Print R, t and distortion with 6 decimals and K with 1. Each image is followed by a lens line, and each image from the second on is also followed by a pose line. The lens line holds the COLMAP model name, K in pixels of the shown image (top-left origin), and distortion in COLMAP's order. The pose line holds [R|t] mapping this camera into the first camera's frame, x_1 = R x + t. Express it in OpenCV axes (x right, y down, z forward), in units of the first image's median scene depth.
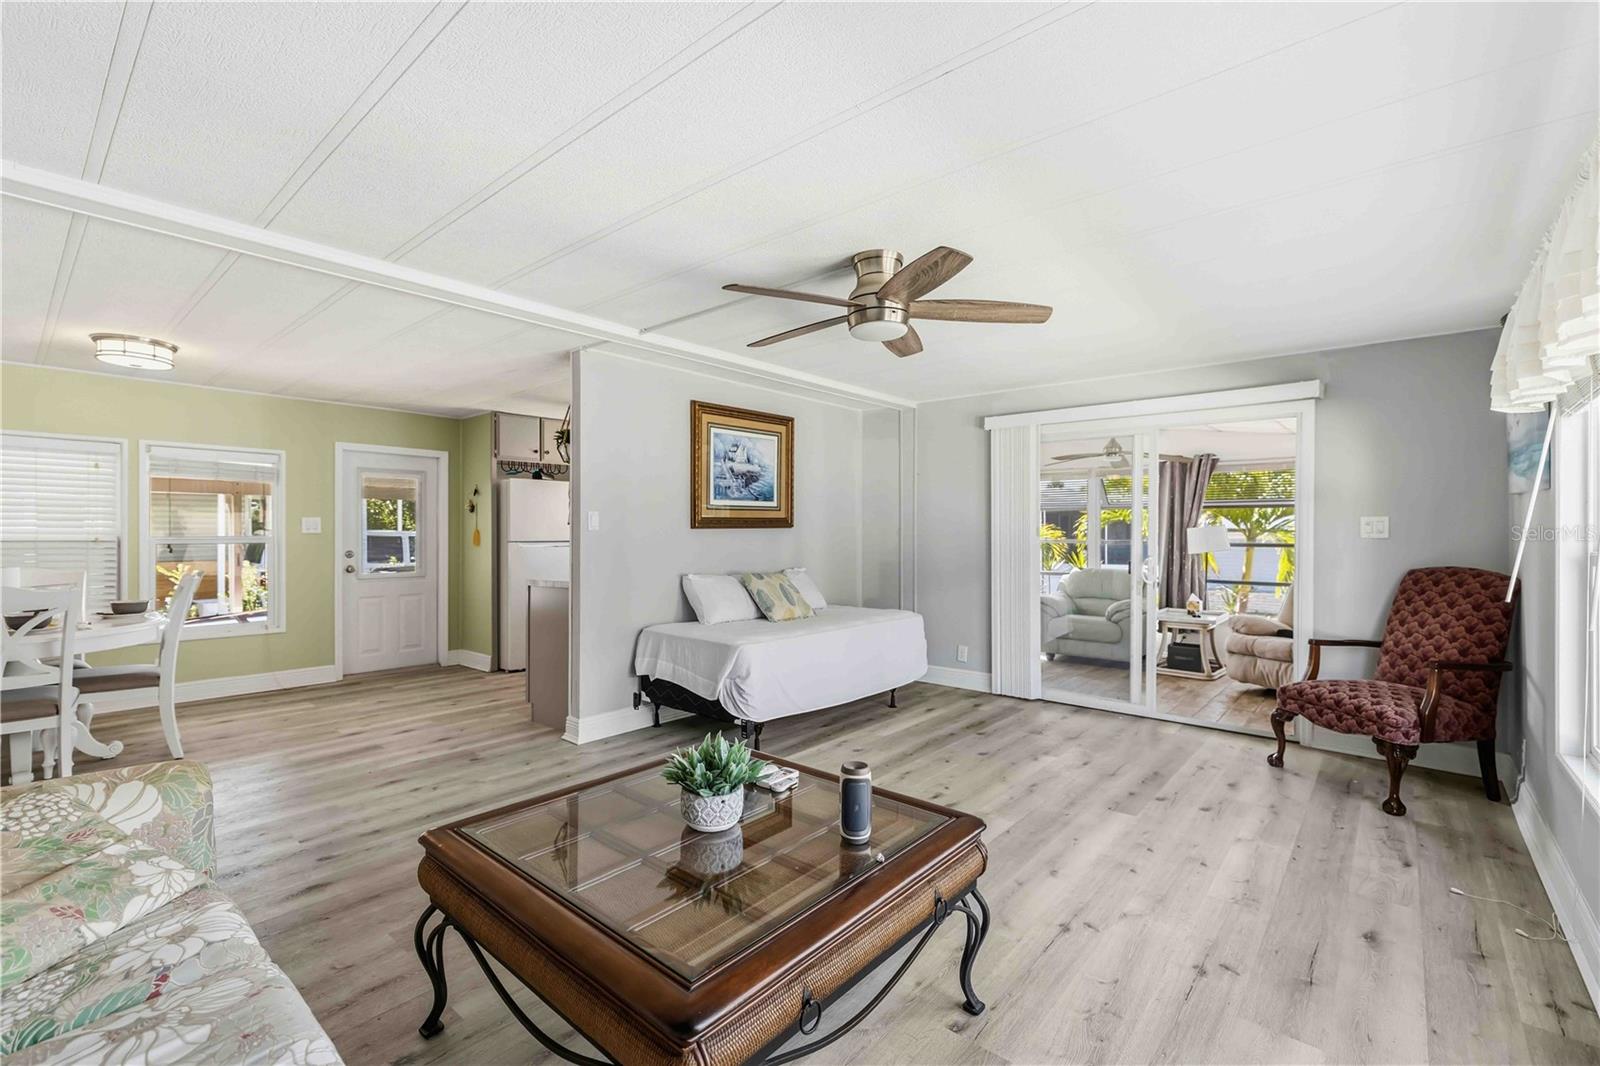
lens RADIAL K [[694.5, 0, 794.8], [0, 694.5, 534.5], [0, 0, 1]] dist [-0.001301, 0.001251]
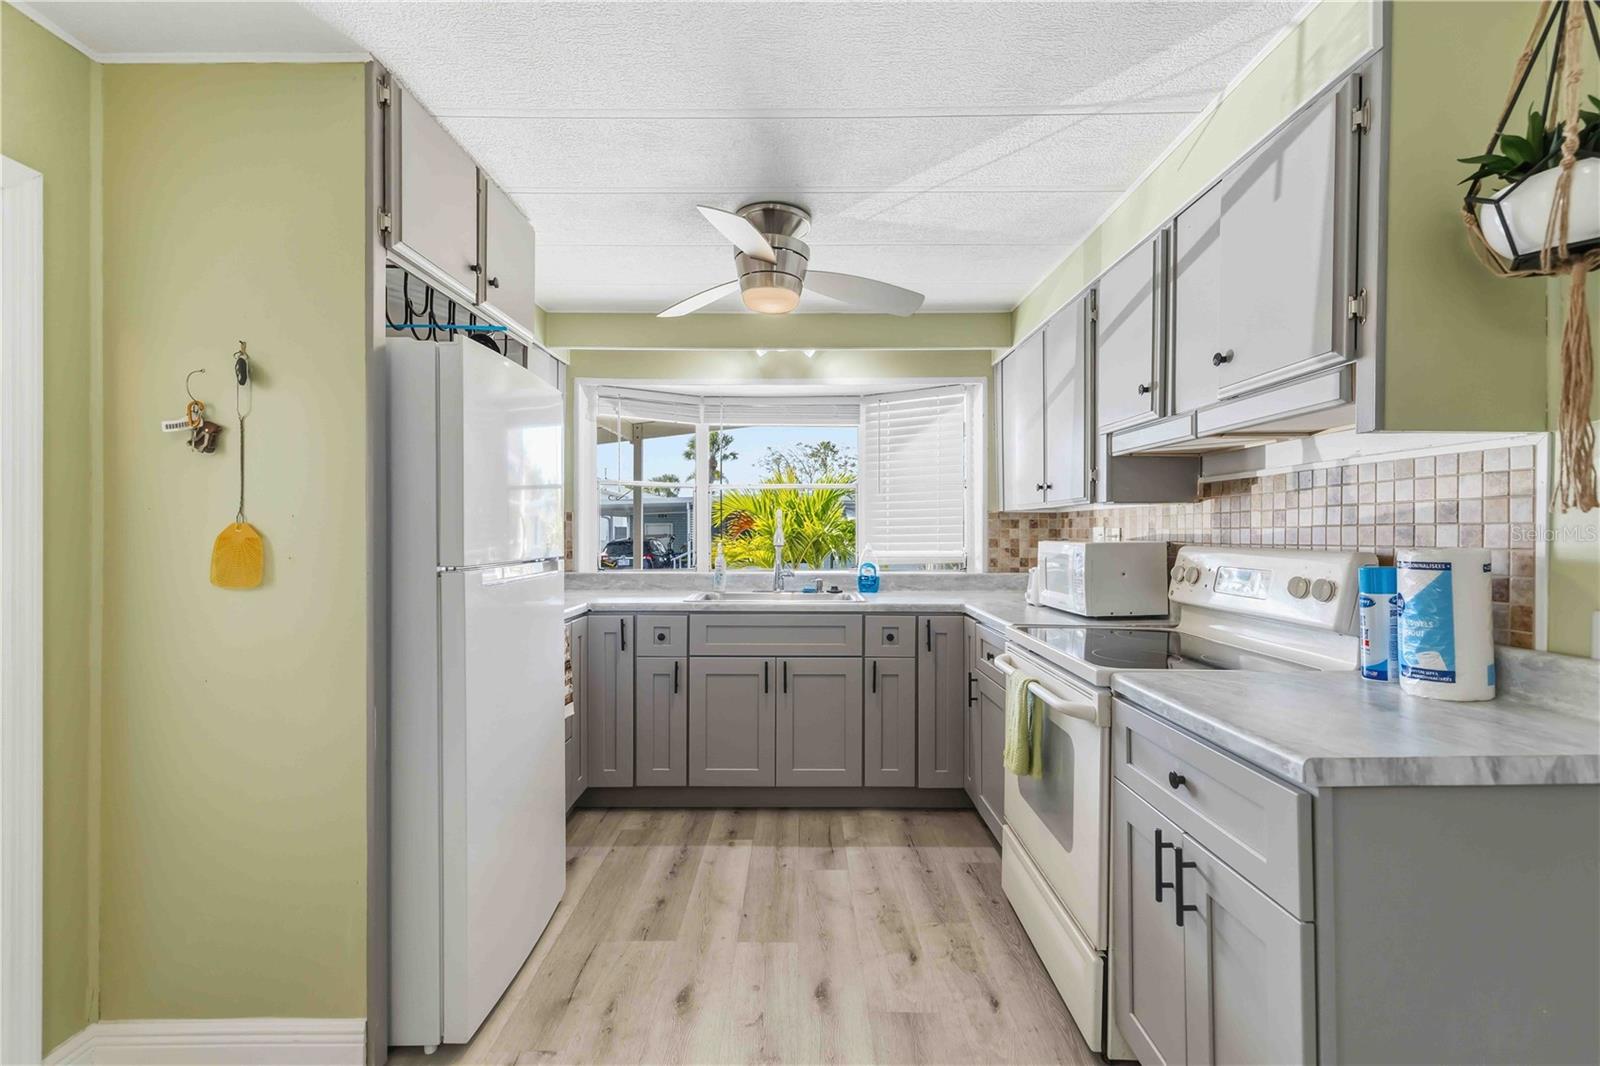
lens RADIAL K [[694.5, 0, 803.4], [0, 694.5, 529.7], [0, 0, 1]] dist [-0.001301, 0.001251]
pose [[0.752764, -0.002553, 0.658286, -0.480944], [0.006737, 0.999970, -0.003825, -0.001975], [-0.658256, 0.007314, 0.752758, 0.694677]]
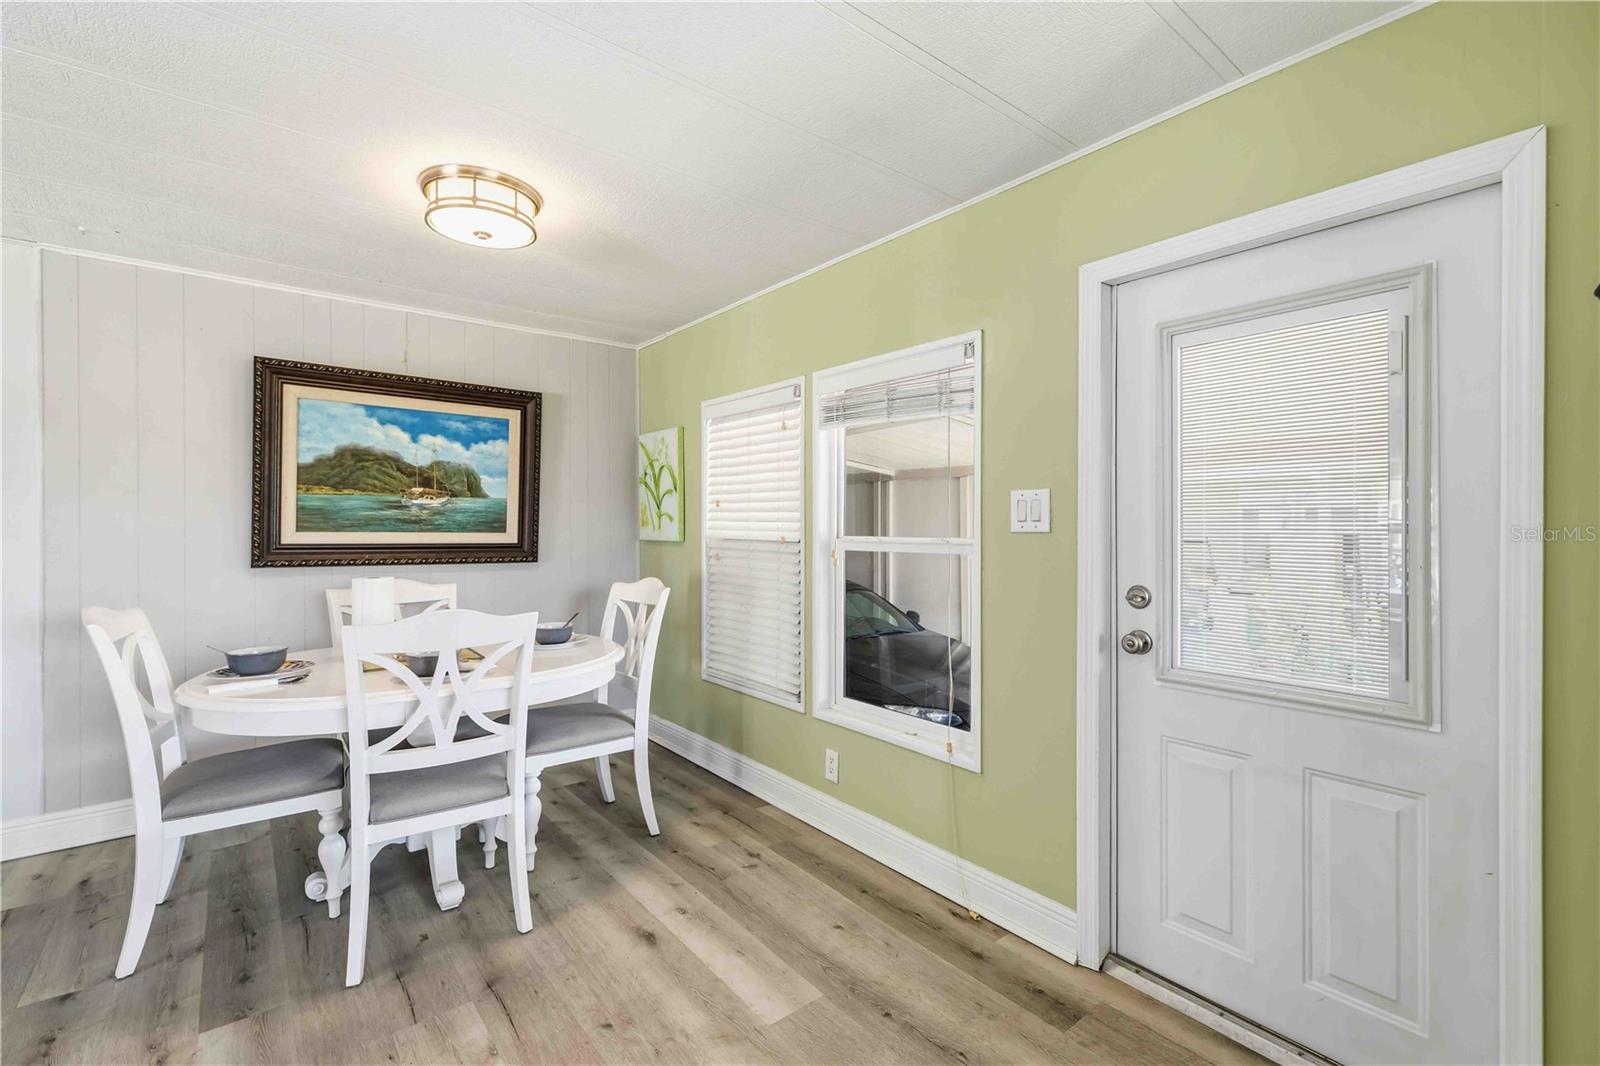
lens RADIAL K [[694.5, 0, 785.4], [0, 694.5, 525.1], [0, 0, 1]] dist [-0.001301, 0.001251]
pose [[-0.186254, -0.005664, -0.982485, -0.275297], [-0.008375, 0.999956, -0.004177, -0.002533], [0.982466, 0.007451, -0.186293, 0.854332]]
